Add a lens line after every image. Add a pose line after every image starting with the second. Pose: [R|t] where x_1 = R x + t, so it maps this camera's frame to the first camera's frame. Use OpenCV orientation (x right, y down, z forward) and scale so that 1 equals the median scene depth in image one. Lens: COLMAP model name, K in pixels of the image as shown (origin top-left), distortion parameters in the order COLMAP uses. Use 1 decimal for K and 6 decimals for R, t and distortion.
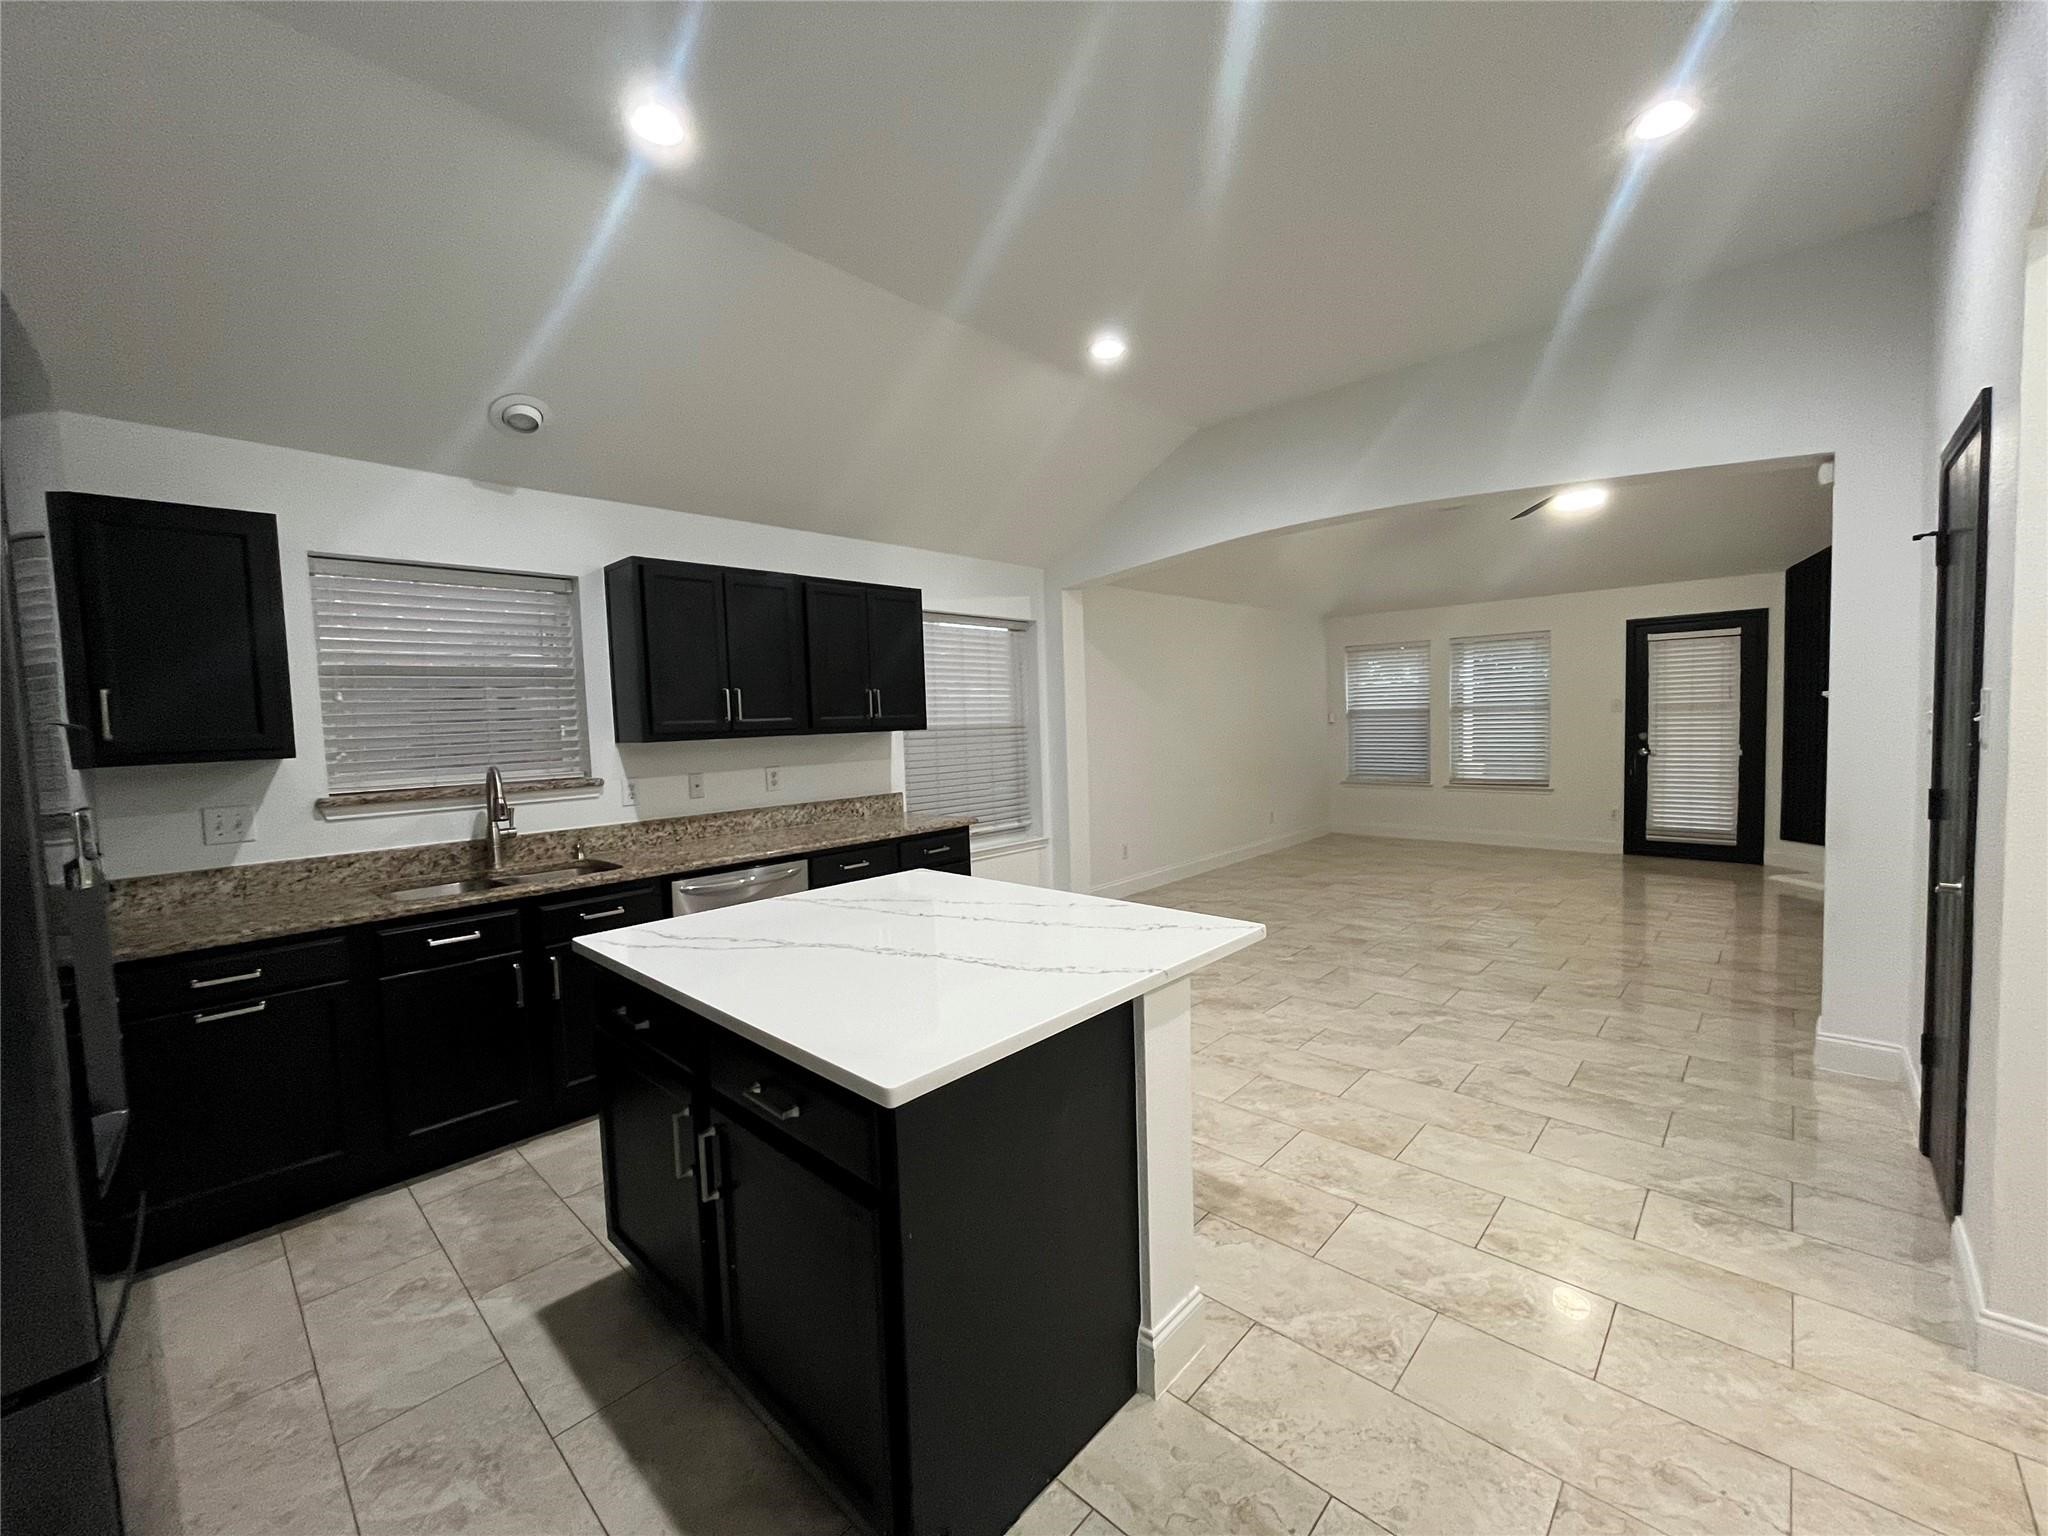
lens RADIAL K [[822.0, 0, 1018.8], [0, 822.0, 768.3], [0, 0, 1]] dist [-0.003669, -0.000843]
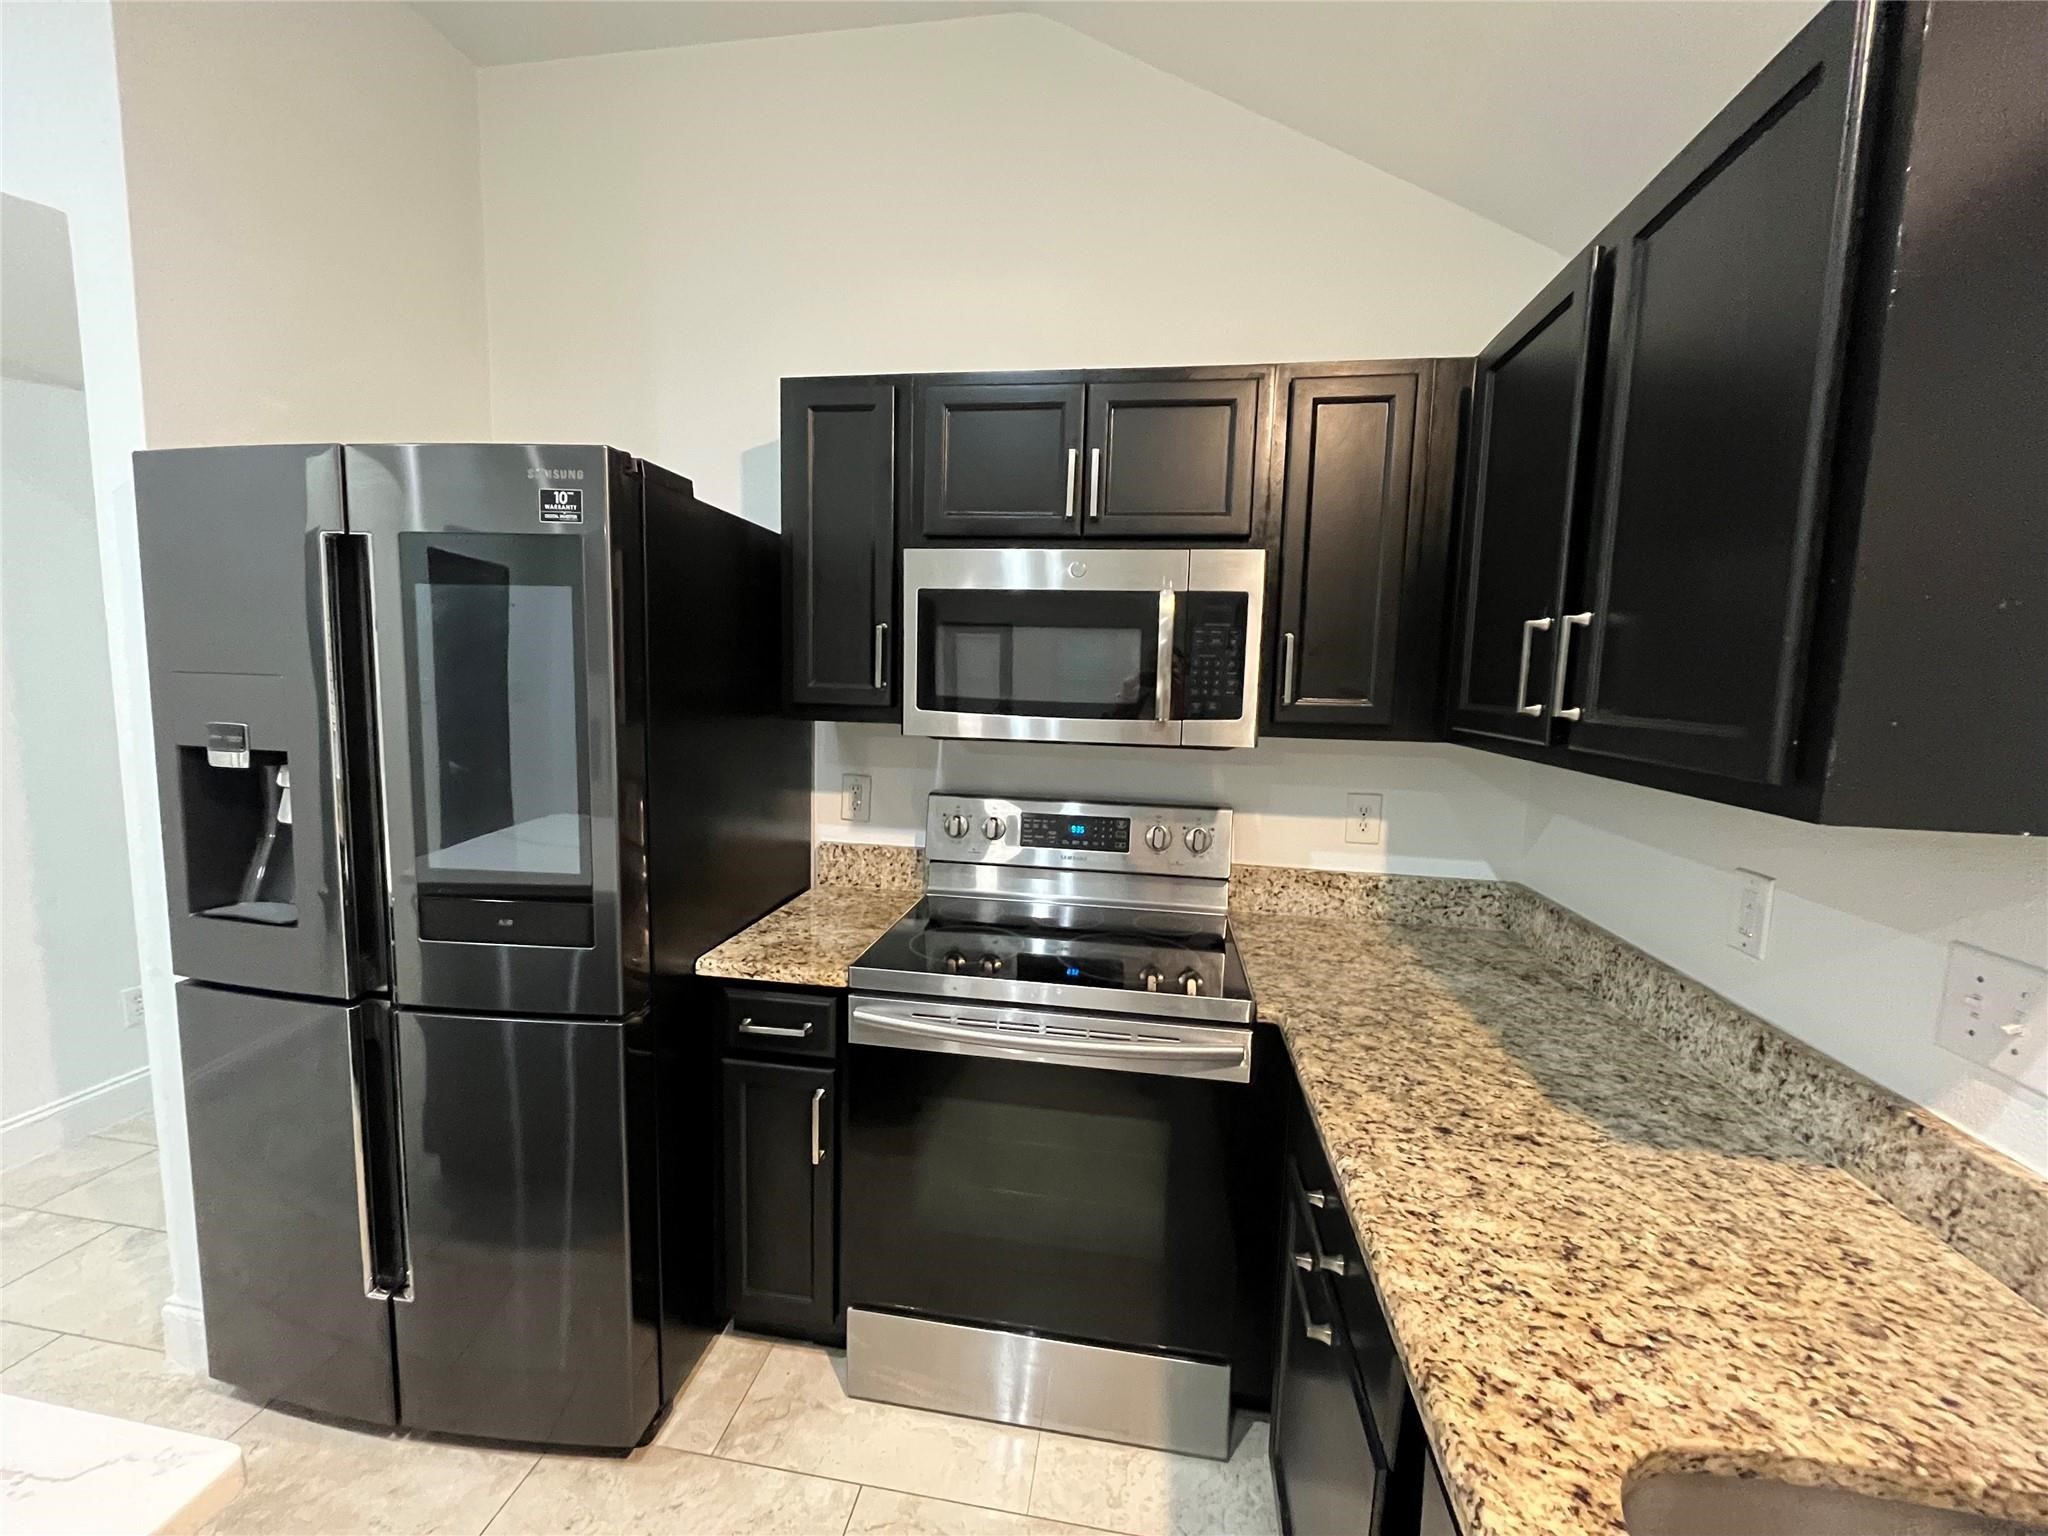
lens RADIAL K [[822.0, 0, 1026.0], [0, 822.0, 763.1], [0, 0, 1]] dist [-0.003669, -0.000843]
pose [[-0.821791, 0.072698, -0.565132, -0.275644], [-0.032897, 0.984119, 0.174434, -0.040306], [0.568838, 0.161940, -0.806349, 0.590064]]
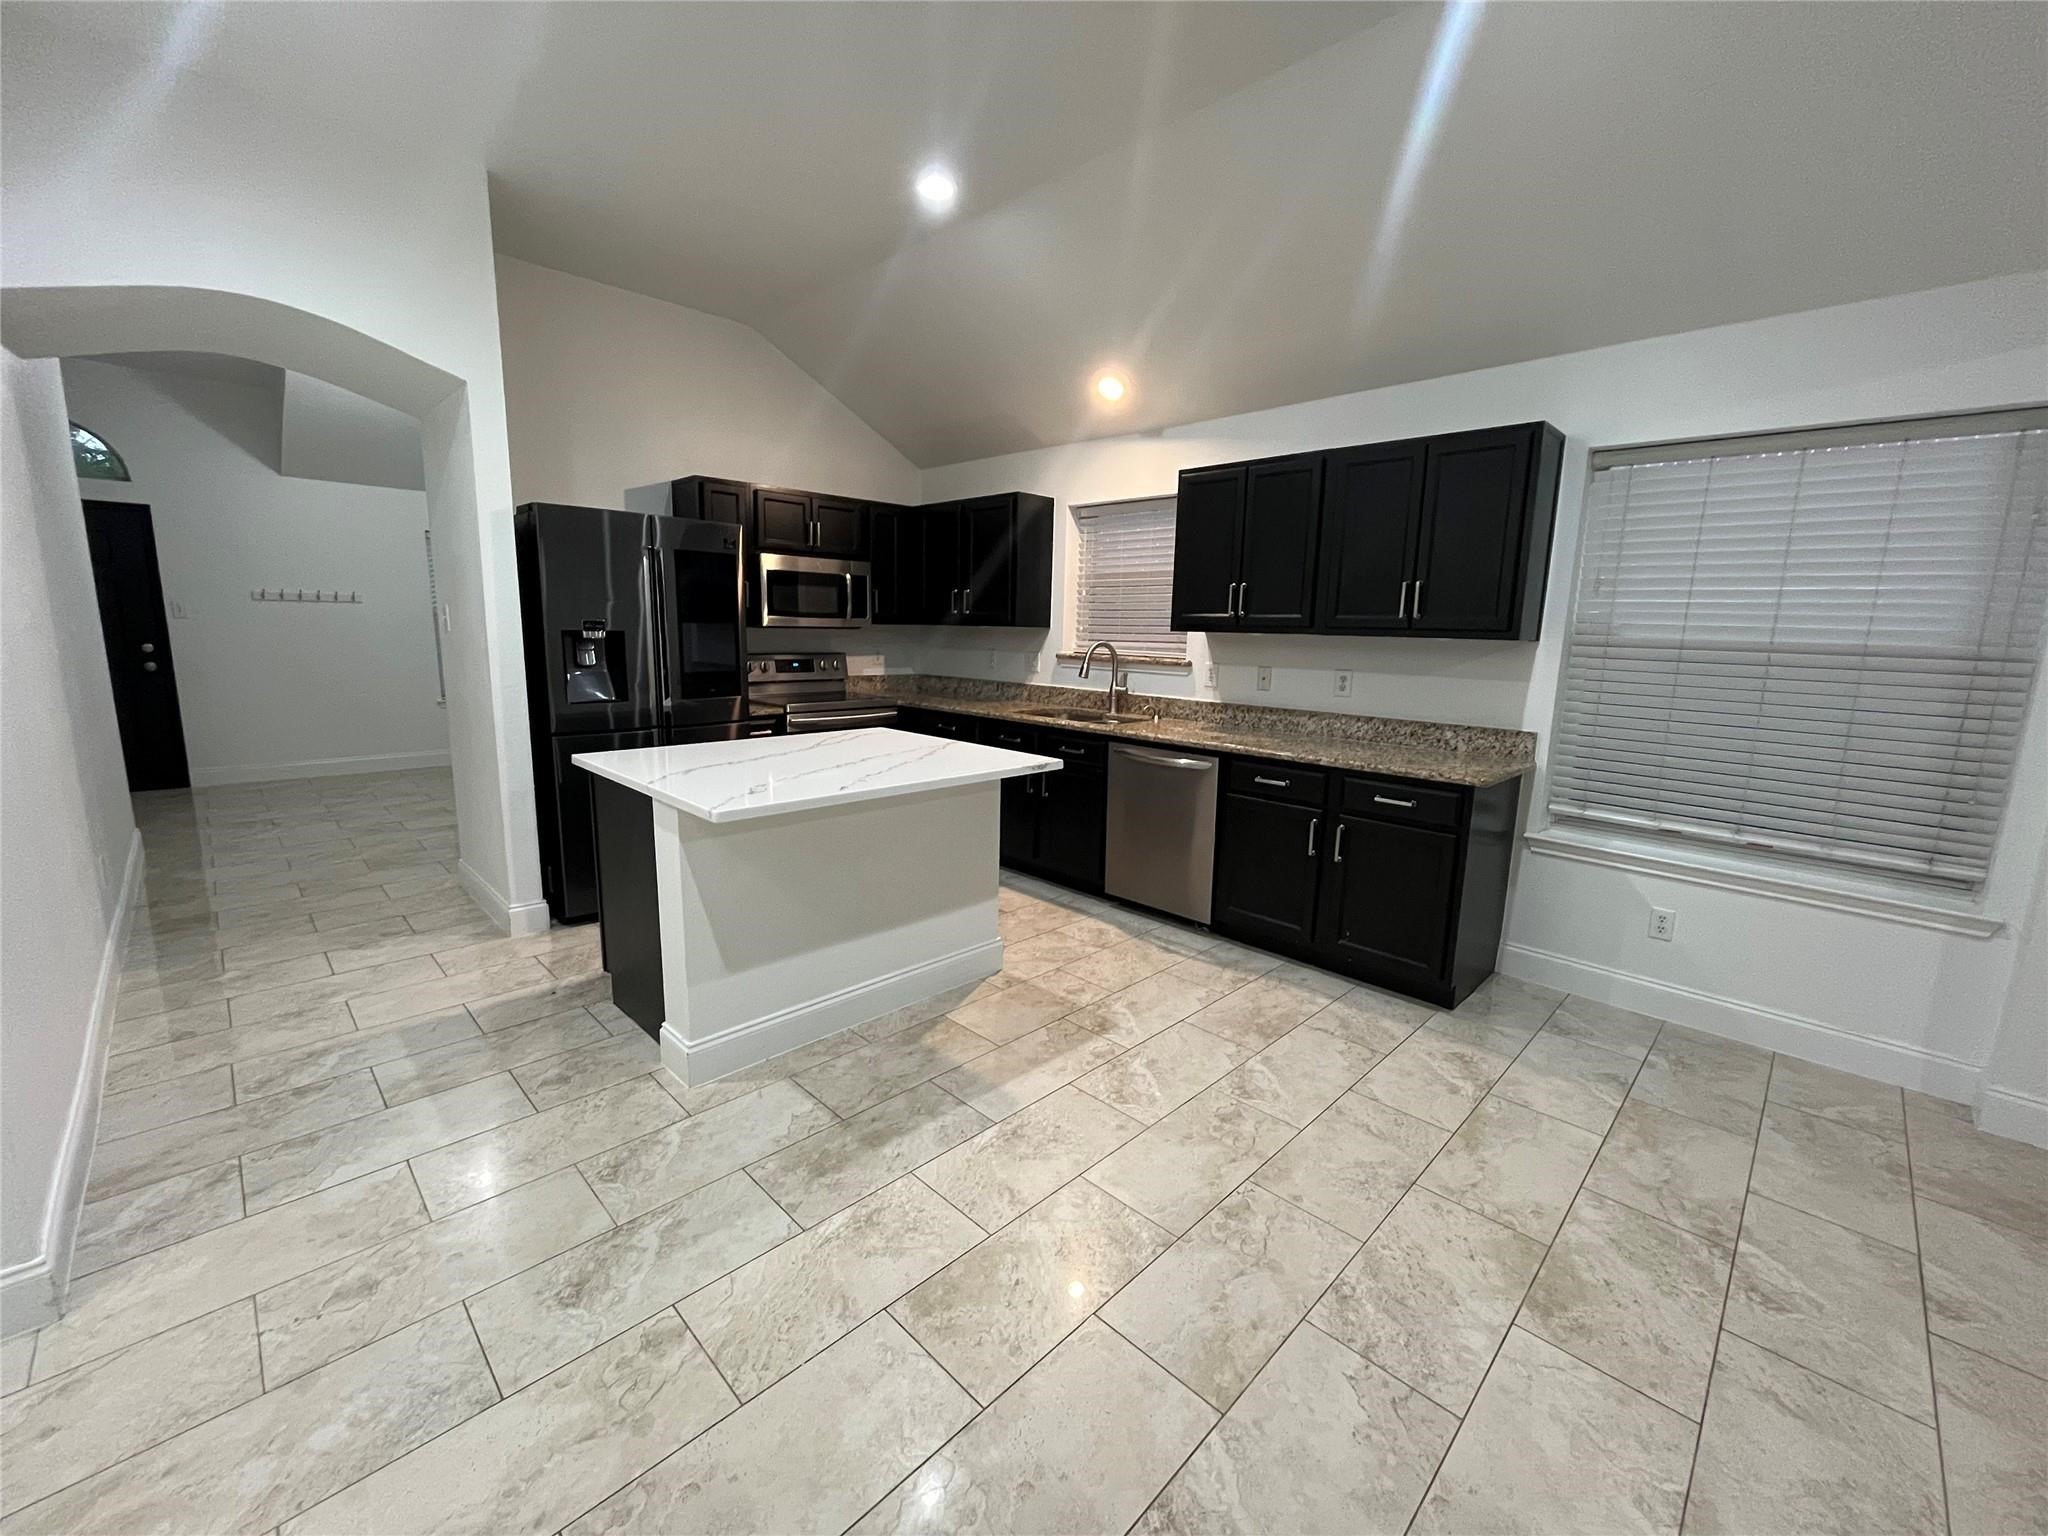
lens RADIAL K [[822.0, 0, 1019.3], [0, 822.0, 762.1], [0, 0, 1]] dist [-0.003669, -0.000843]
pose [[-0.030512, 0.196800, -0.979969, 0.547583], [-0.083322, 0.976512, 0.198700, -0.046795], [0.996055, 0.087716, -0.013398, 0.585289]]
